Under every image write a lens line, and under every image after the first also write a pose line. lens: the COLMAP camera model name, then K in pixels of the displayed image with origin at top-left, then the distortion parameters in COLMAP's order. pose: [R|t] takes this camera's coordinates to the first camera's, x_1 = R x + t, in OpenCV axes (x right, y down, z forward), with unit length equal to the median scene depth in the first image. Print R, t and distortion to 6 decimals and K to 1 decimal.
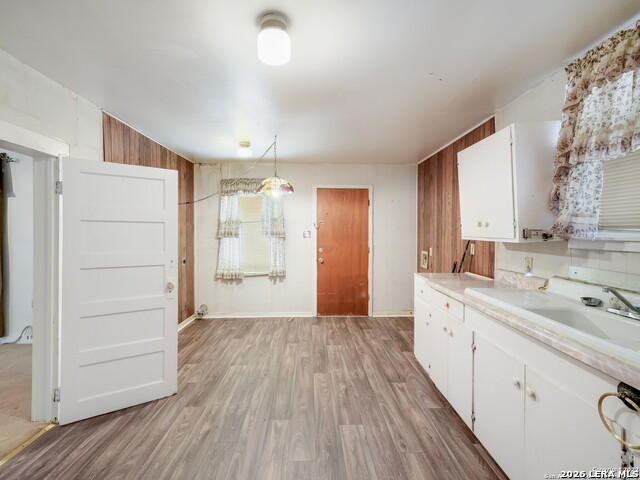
lens RADIAL K [[308.6, 0, 319.2], [0, 308.6, 236.8], [0, 0, 1]] dist [0.003032, 0.000736]
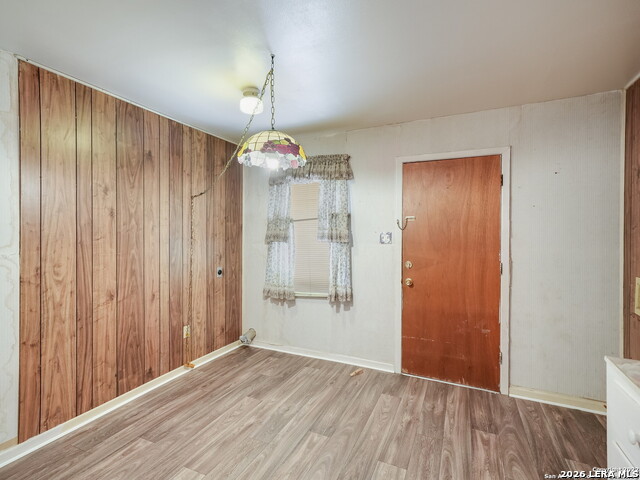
lens RADIAL K [[308.6, 0, 319.2], [0, 308.6, 236.8], [0, 0, 1]] dist [0.003032, 0.000736]
pose [[0.894349, 0.006622, -0.447322, 0.120877], [-0.011255, 0.999907, -0.007700, -0.004807], [0.447229, 0.011921, 0.894340, 0.388654]]
